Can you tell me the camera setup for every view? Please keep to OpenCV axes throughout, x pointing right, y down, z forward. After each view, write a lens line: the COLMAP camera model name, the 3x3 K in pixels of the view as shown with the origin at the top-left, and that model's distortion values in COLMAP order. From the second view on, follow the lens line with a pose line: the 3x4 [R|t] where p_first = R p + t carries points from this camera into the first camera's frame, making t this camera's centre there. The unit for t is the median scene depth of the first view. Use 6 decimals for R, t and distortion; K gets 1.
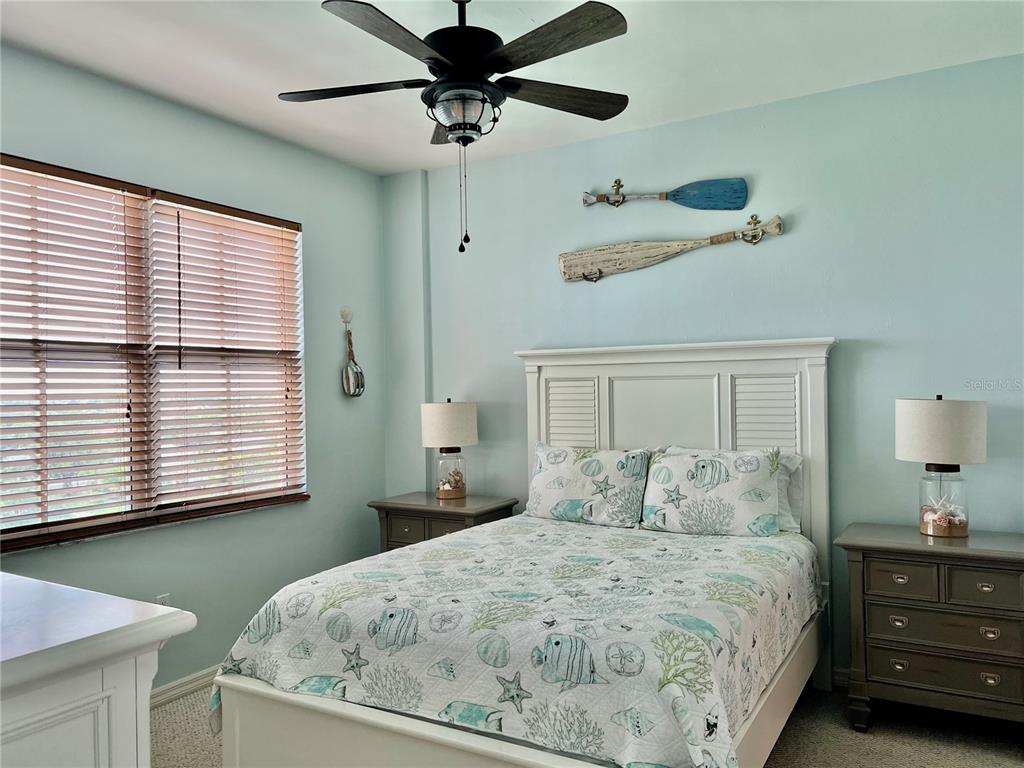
lens RADIAL K [[771.2, 0, 512.0], [0, 771.2, 384.0], [0, 0, 1]] dist [0.097135, -0.137927]
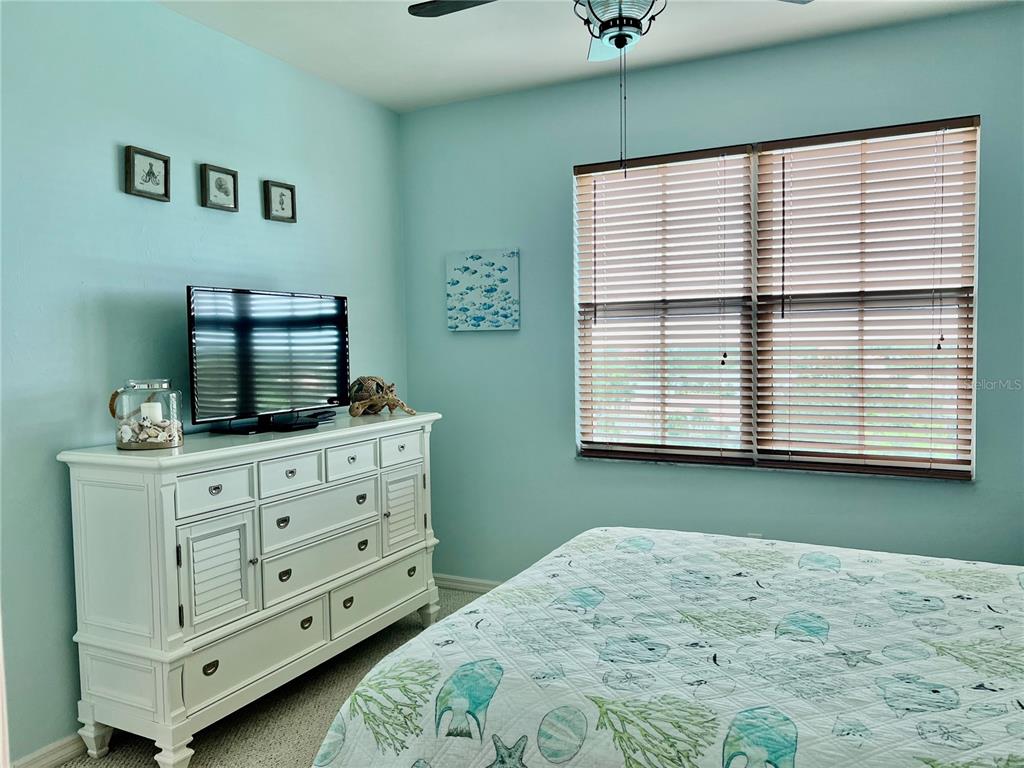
lens RADIAL K [[771.2, 0, 512.0], [0, 771.2, 384.0], [0, 0, 1]] dist [0.097135, -0.137927]
pose [[0.077379, 0.065673, -0.994836, 0.550814], [0.018455, 0.997563, 0.067288, -0.008822], [0.996831, -0.023566, 0.075978, 0.584734]]
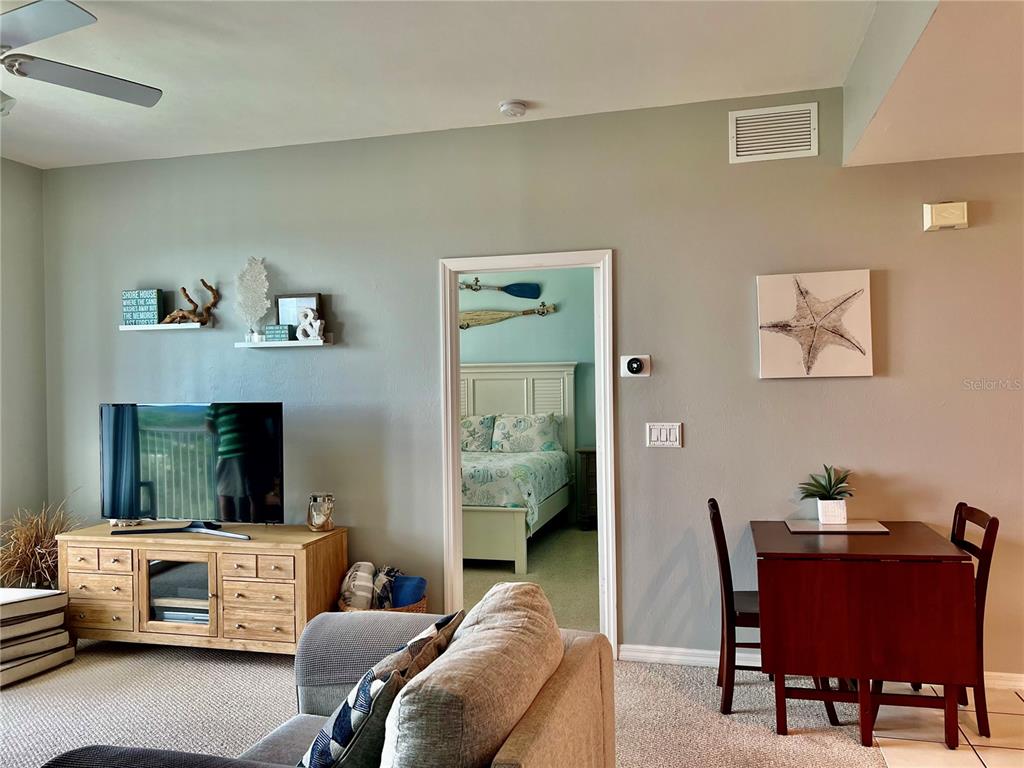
lens RADIAL K [[771.2, 0, 512.0], [0, 771.2, 384.0], [0, 0, 1]] dist [0.097135, -0.137927]
pose [[0.965264, 0.003666, 0.261251, -0.321916], [-0.003909, 0.999992, 0.000411, 0.002762], [-0.261247, -0.001418, 0.965271, -1.015646]]
